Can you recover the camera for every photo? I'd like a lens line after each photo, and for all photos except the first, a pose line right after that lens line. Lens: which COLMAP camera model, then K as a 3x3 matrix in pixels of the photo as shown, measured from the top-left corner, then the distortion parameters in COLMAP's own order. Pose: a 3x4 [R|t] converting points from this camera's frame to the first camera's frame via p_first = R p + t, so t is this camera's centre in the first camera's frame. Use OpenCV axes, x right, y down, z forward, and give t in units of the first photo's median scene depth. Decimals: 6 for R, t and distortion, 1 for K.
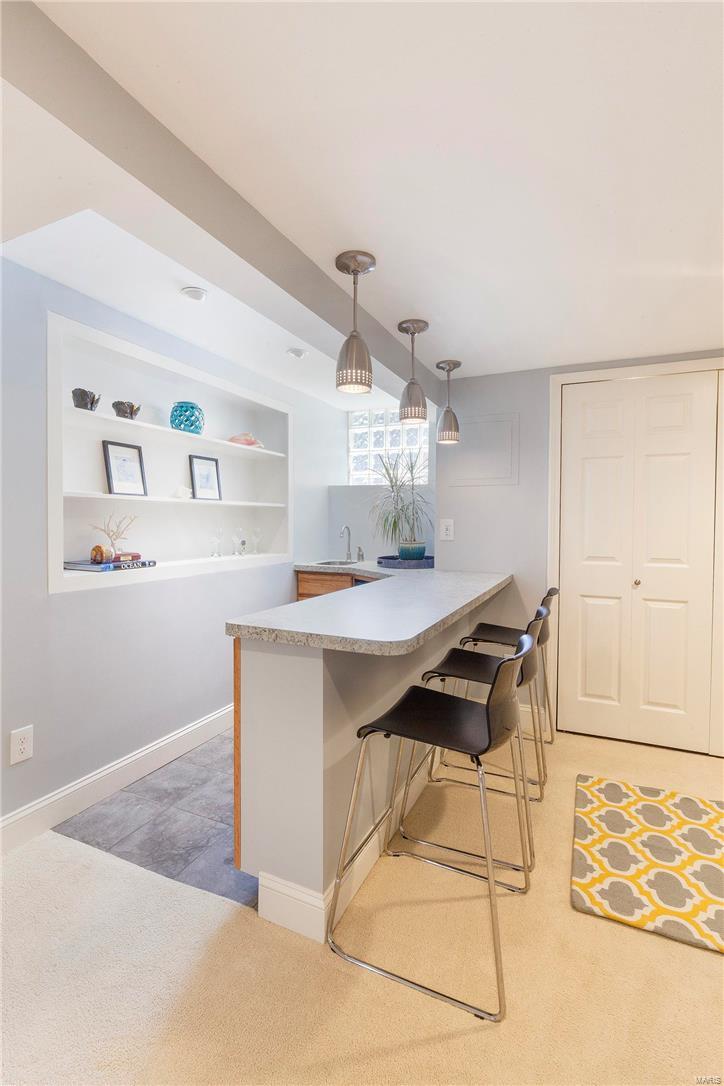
lens RADIAL K [[506.8, 0, 363.6], [0, 506.8, 535.0], [0, 0, 1]] dist [-0.006342, -0.000447]
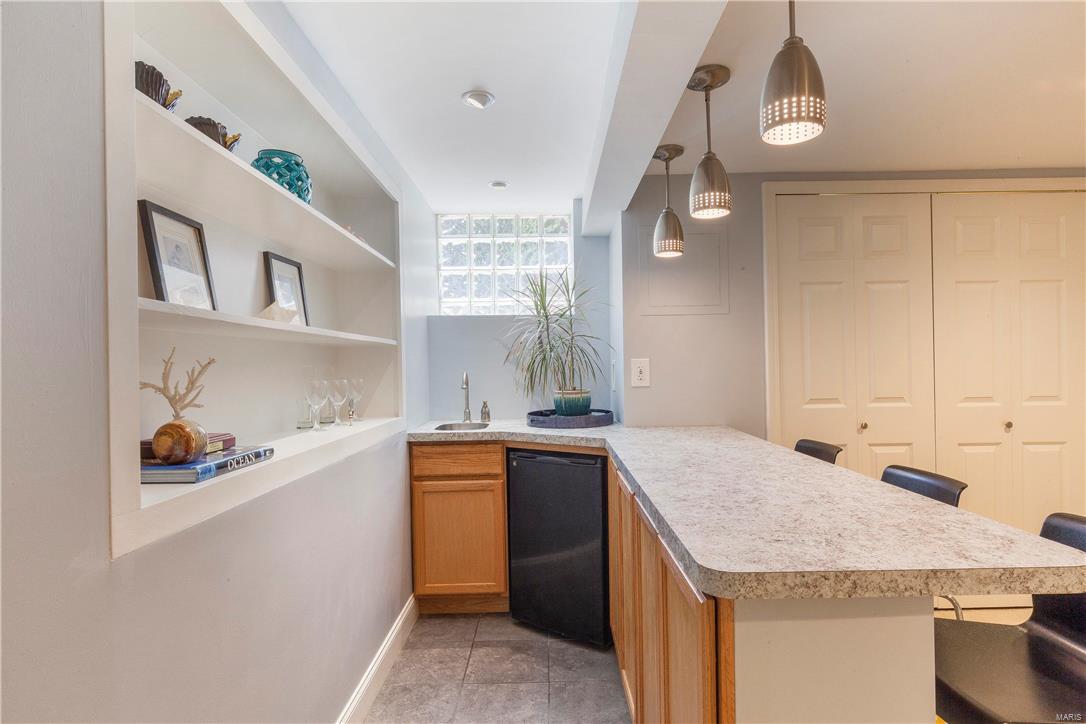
lens RADIAL K [[565.0, 0, 545.9], [0, 565.0, 368.9], [0, 0, 1]] dist [-0.001951, -0.001160]
pose [[0.906076, -0.024304, 0.422416, -0.292114], [0.035377, 0.999205, -0.018395, -0.005008], [-0.421633, 0.031611, 0.906215, 0.270262]]
